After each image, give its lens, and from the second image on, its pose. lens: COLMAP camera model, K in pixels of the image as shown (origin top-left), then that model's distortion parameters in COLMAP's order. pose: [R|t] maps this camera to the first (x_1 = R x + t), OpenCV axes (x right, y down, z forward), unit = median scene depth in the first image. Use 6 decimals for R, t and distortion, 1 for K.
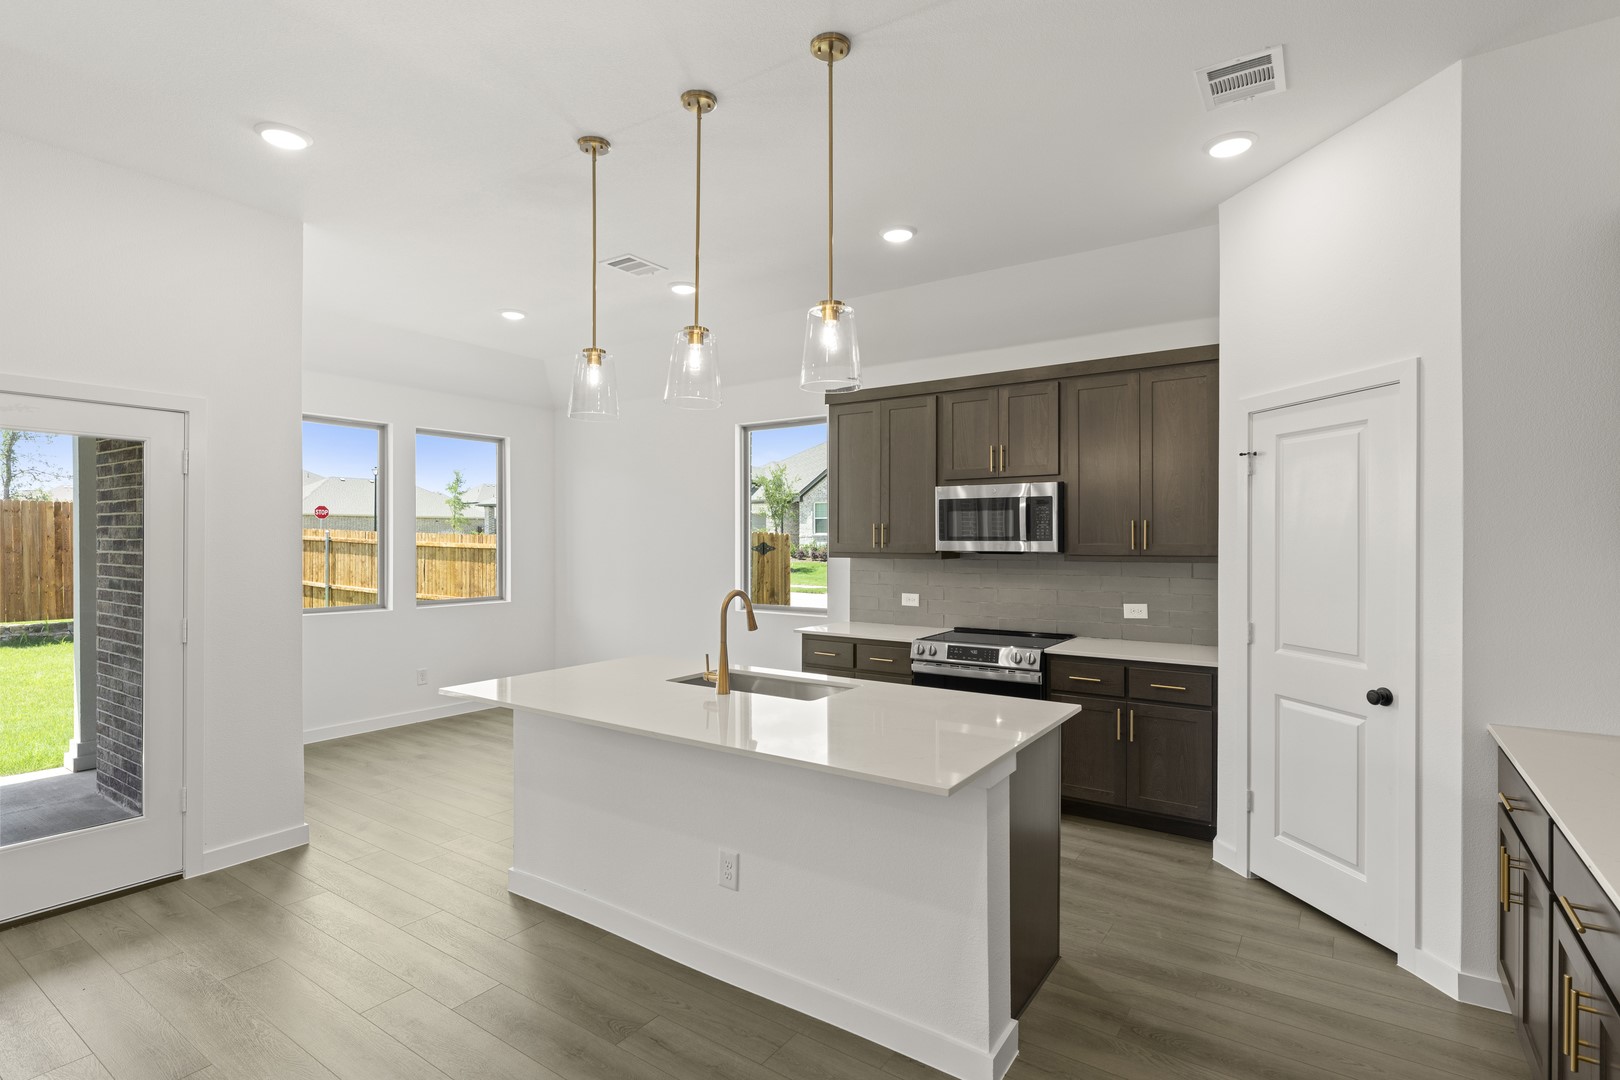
lens RADIAL K [[775.4, 0, 799.2], [0, 775.4, 541.7], [0, 0, 1]] dist [-0.002478, -0.000025]
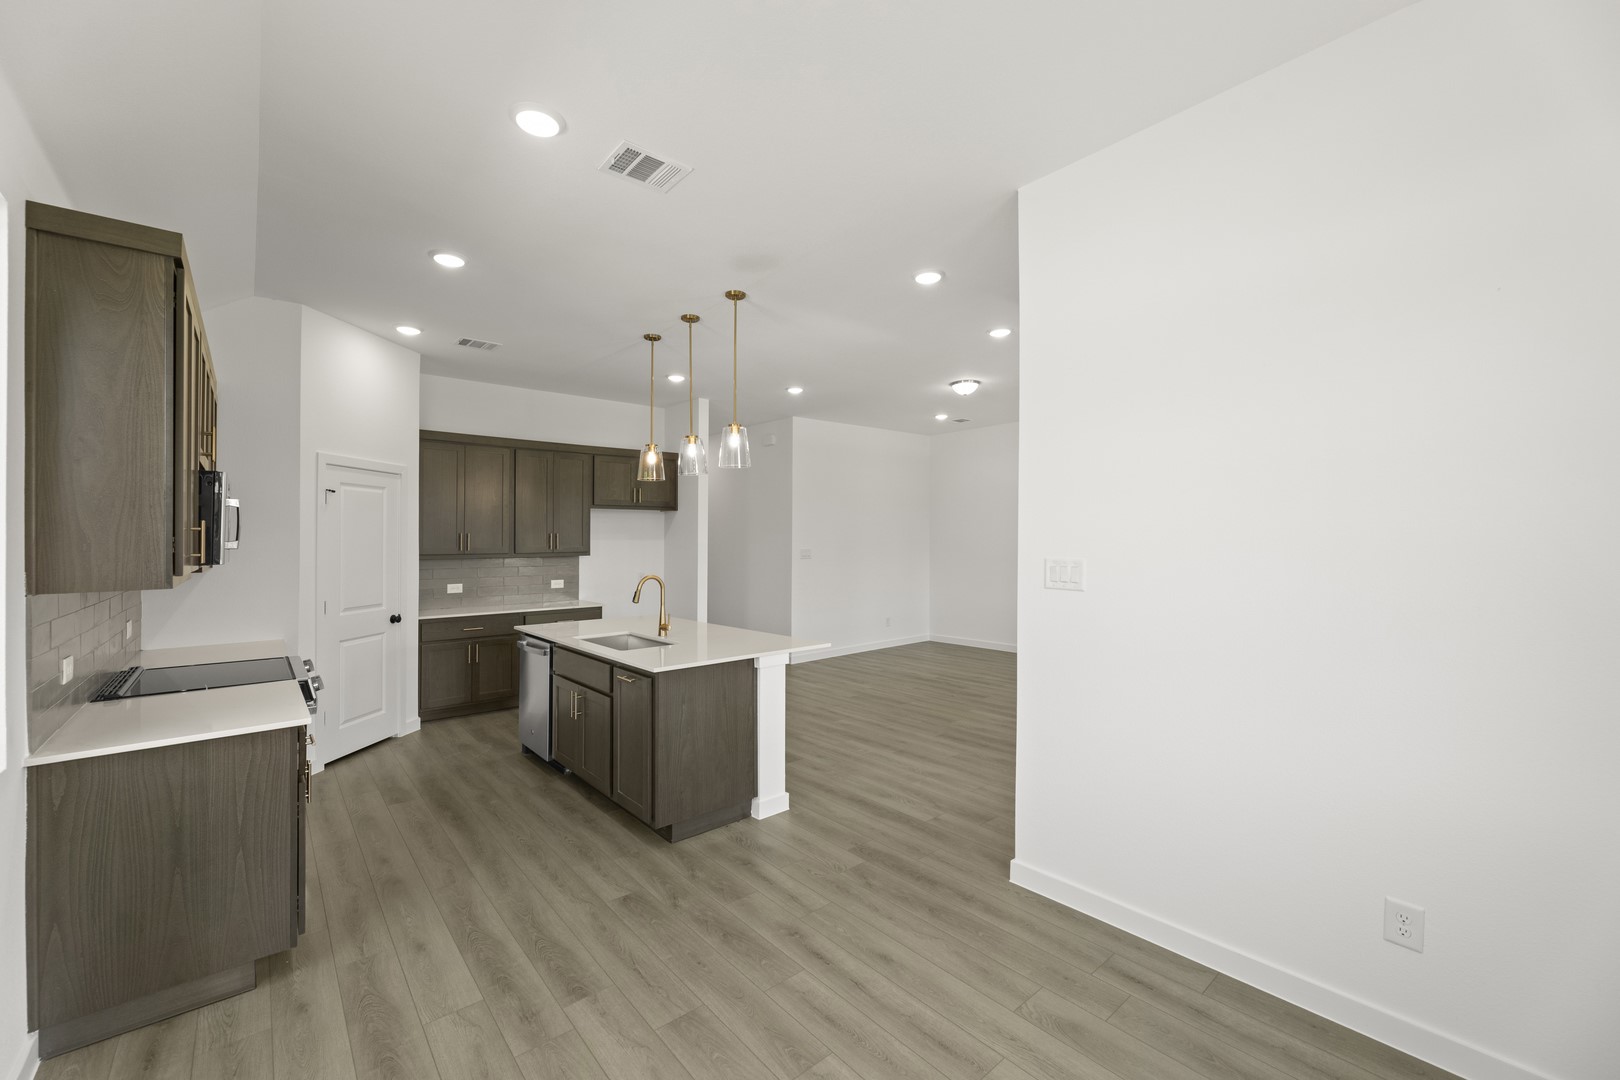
lens RADIAL K [[653.0, 0, 804.4], [0, 653.0, 528.0], [0, 0, 1]] dist [-0.002919, -0.000851]
pose [[-0.965041, 0.016213, 0.261596, -0.526666], [0.013466, 0.999834, -0.012293, -0.010120], [-0.261752, -0.008341, -0.965099, 1.556336]]
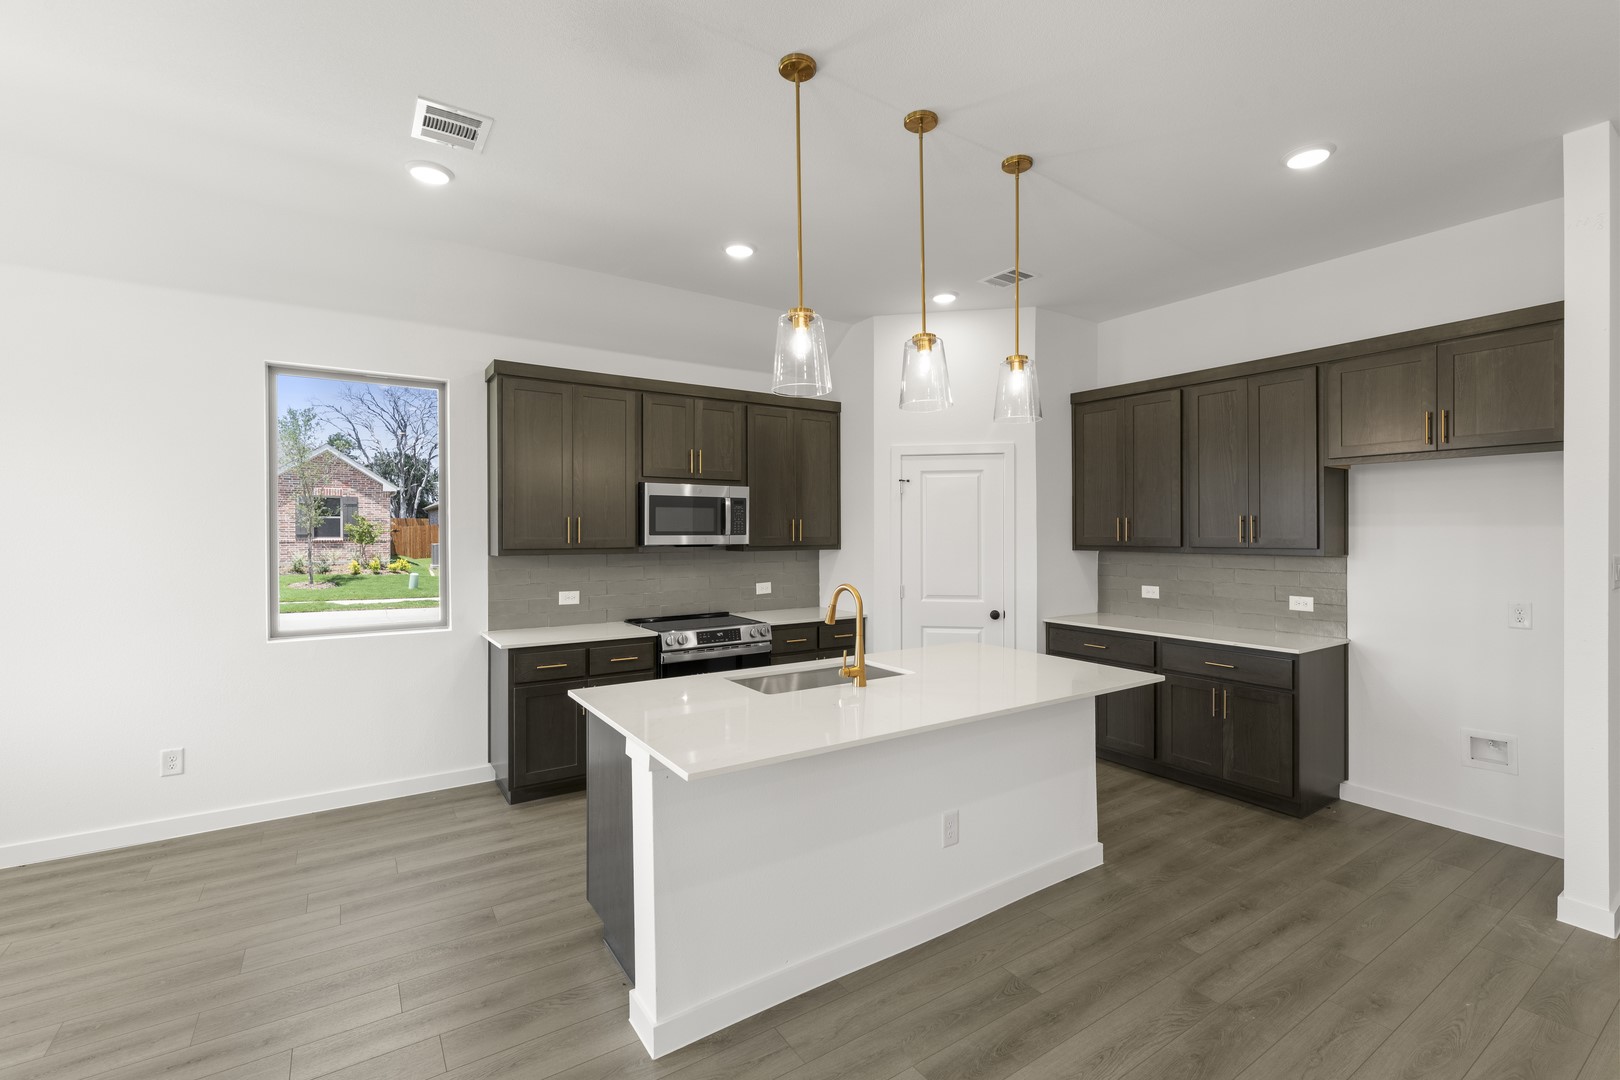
lens RADIAL K [[717.4, 0, 827.0], [0, 717.4, 534.4], [0, 0, 1]] dist [-0.003184, -0.000937]
pose [[0.352039, -0.001612, 0.935984, -0.678263], [0.004182, 0.999991, 0.000149, -0.001639], [-0.935976, 0.003862, 0.352042, 0.484196]]
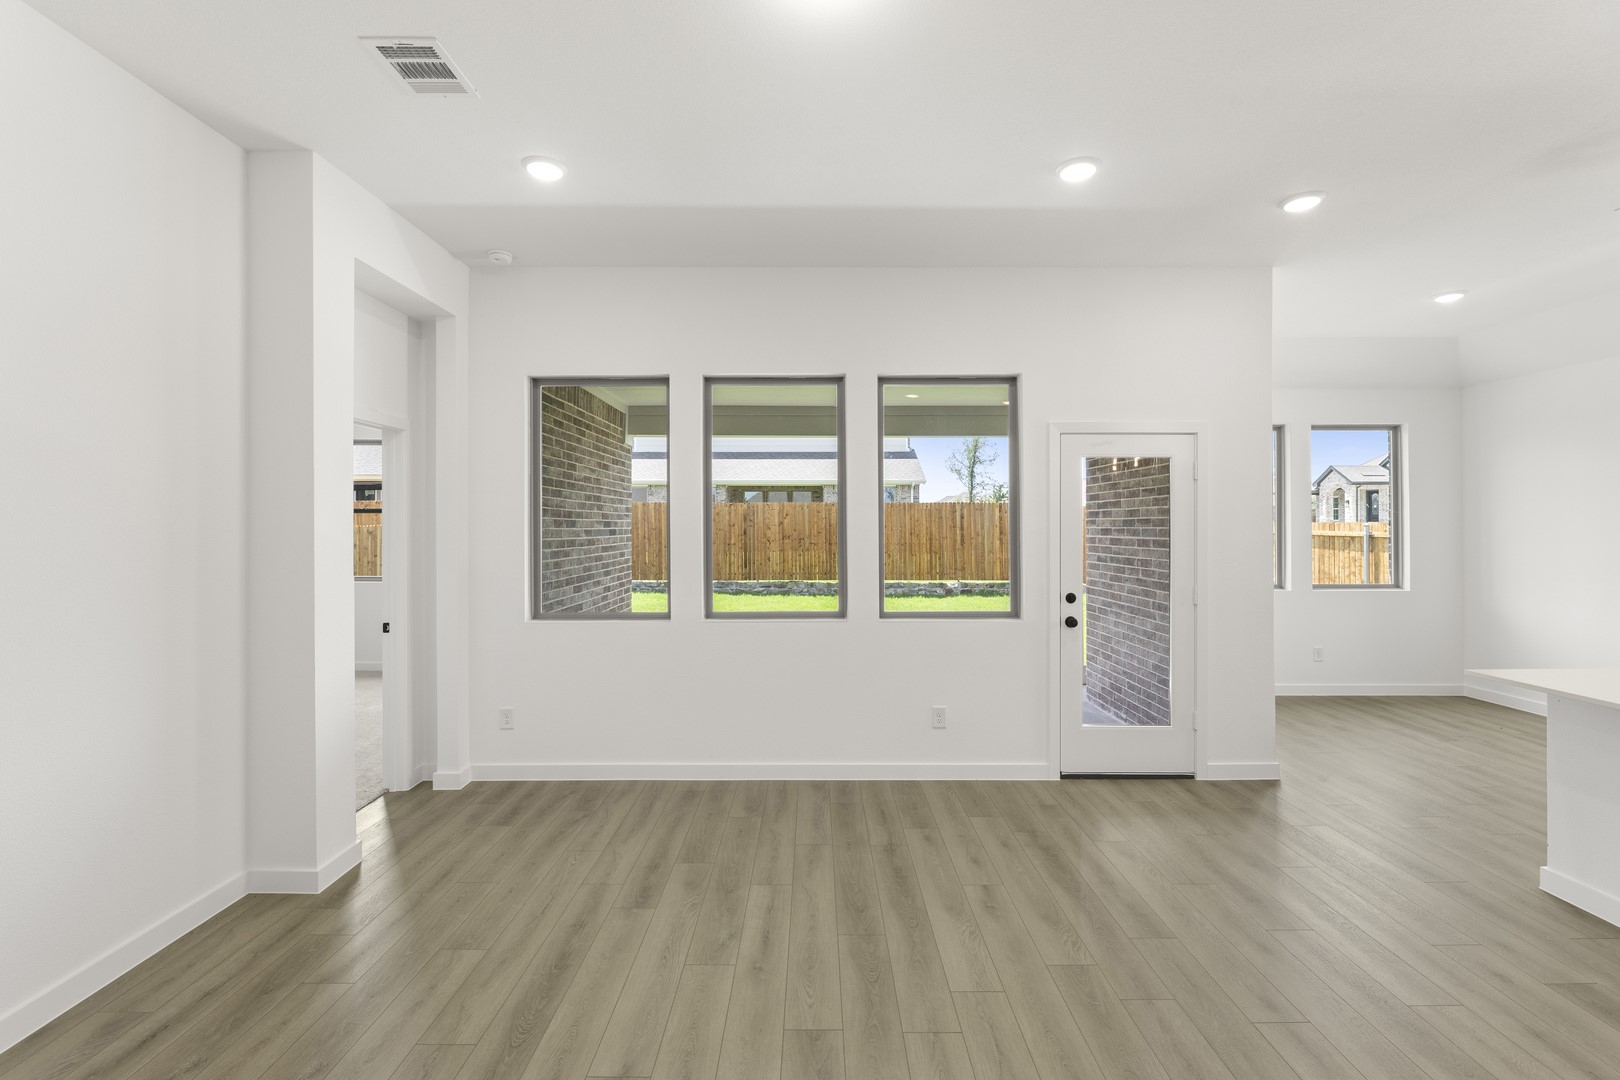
lens RADIAL K [[690.1, 0, 805.6], [0, 690.1, 530.2], [0, 0, 1]] dist [-0.027443, -0.000209]
pose [[0.559354, 0.000968, -0.828928, -0.147934], [0.000408, 0.999999, 0.001444, -0.000662], [0.828929, -0.001146, 0.559353, -0.179125]]
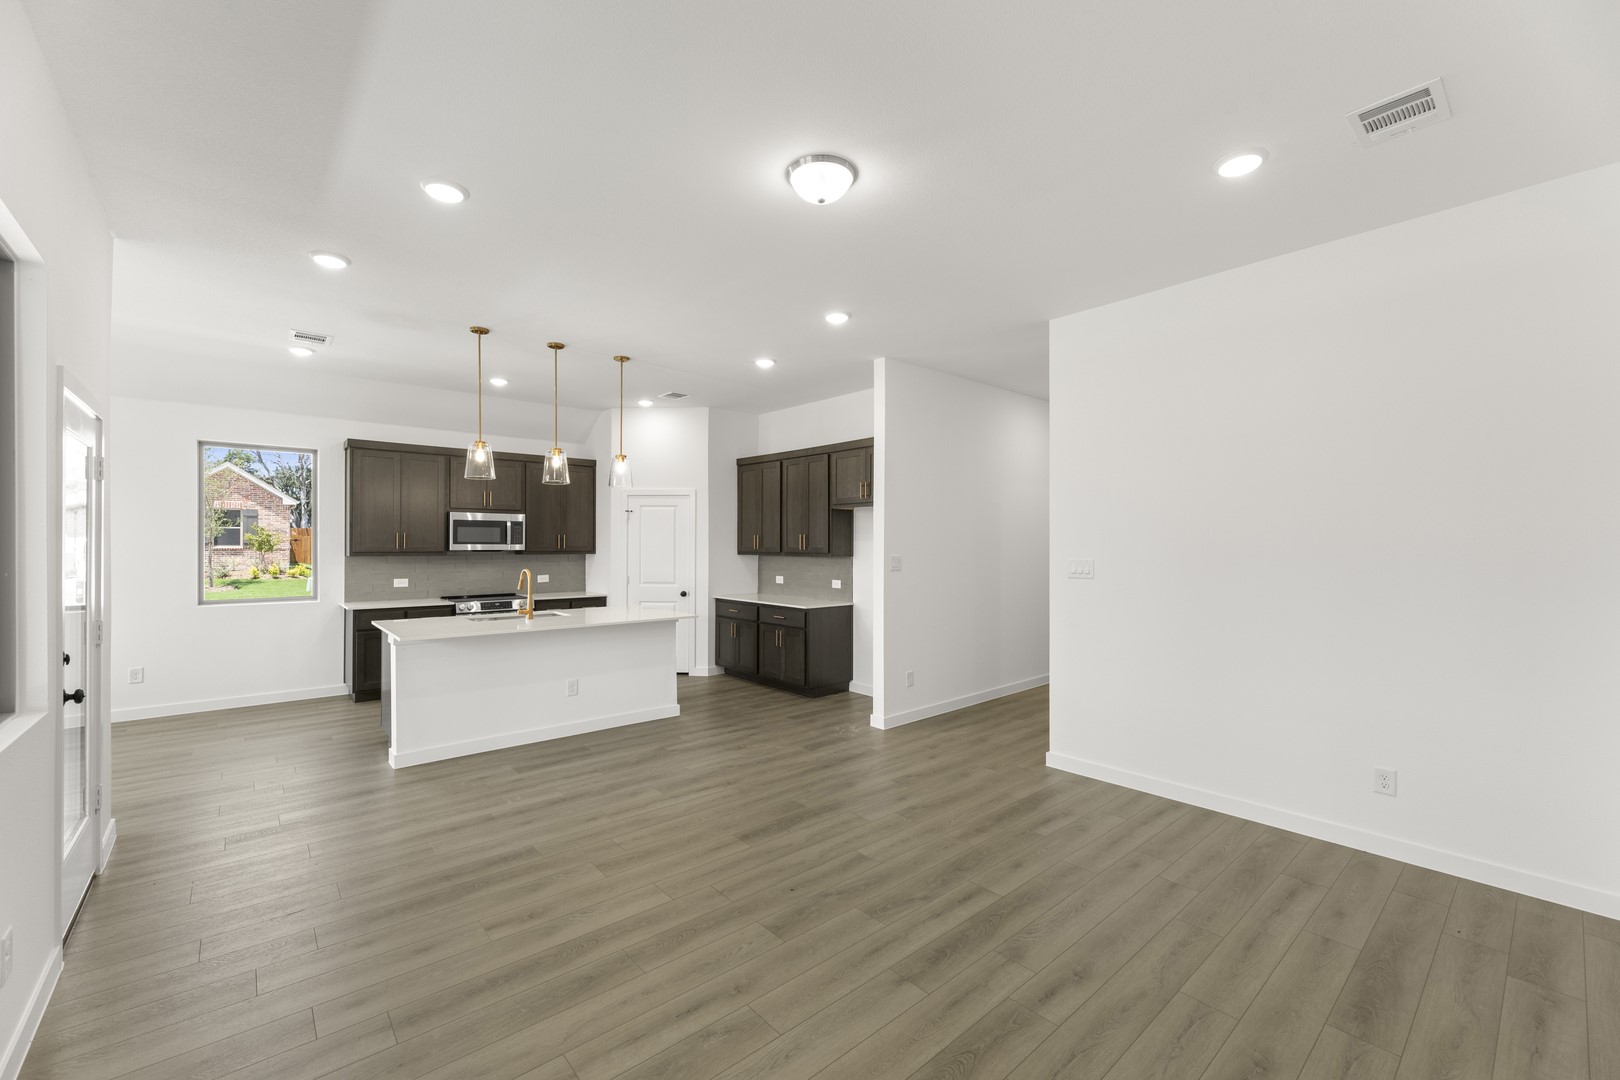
lens RADIAL K [[653.0, 0, 814.7], [0, 653.0, 542.9], [0, 0, 1]] dist [-0.002919, -0.000851]
pose [[0.230135, 0.003127, 0.973154, -1.090511], [0.000257, 0.999995, -0.003274, 0.001112], [-0.973159, 0.001004, 0.230133, -0.085141]]
